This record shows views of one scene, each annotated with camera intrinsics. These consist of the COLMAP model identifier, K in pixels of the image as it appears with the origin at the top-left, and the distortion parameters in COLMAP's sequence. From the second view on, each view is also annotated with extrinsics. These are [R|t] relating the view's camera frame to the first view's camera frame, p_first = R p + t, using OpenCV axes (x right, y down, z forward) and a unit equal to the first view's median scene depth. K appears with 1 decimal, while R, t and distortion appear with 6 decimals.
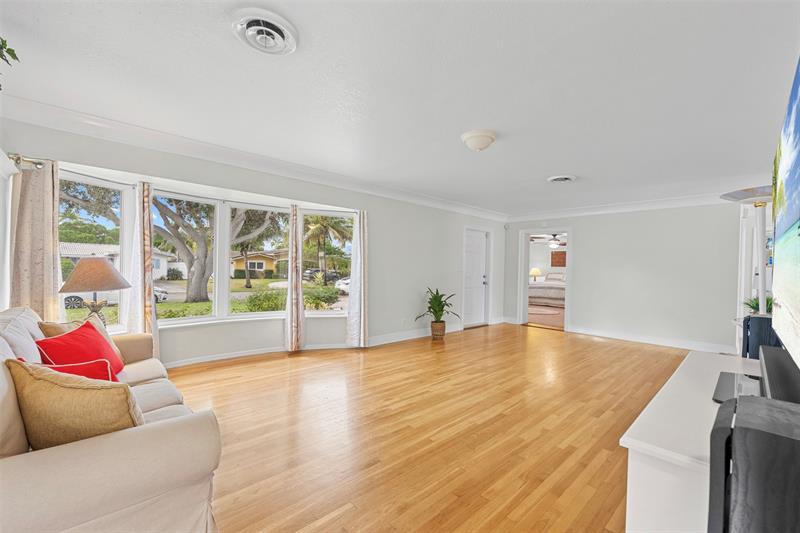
lens RADIAL K [[325.0, 0, 403.4], [0, 325.0, 266.8], [0, 0, 1]] dist [-0.001579, -0.000082]
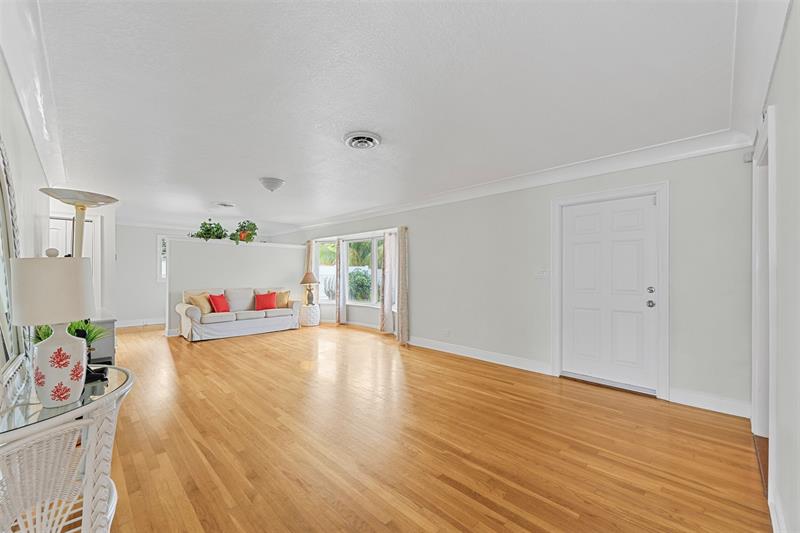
lens RADIAL K [[321.6, 0, 402.7], [0, 321.6, 264.0], [0, 0, 1]] dist [-0.001959, -0.000242]
pose [[0.045084, -0.041582, -0.998117, 1.278030], [0.009030, 0.999109, -0.041216, 0.017268], [0.998942, -0.007155, 0.045419, 1.160221]]
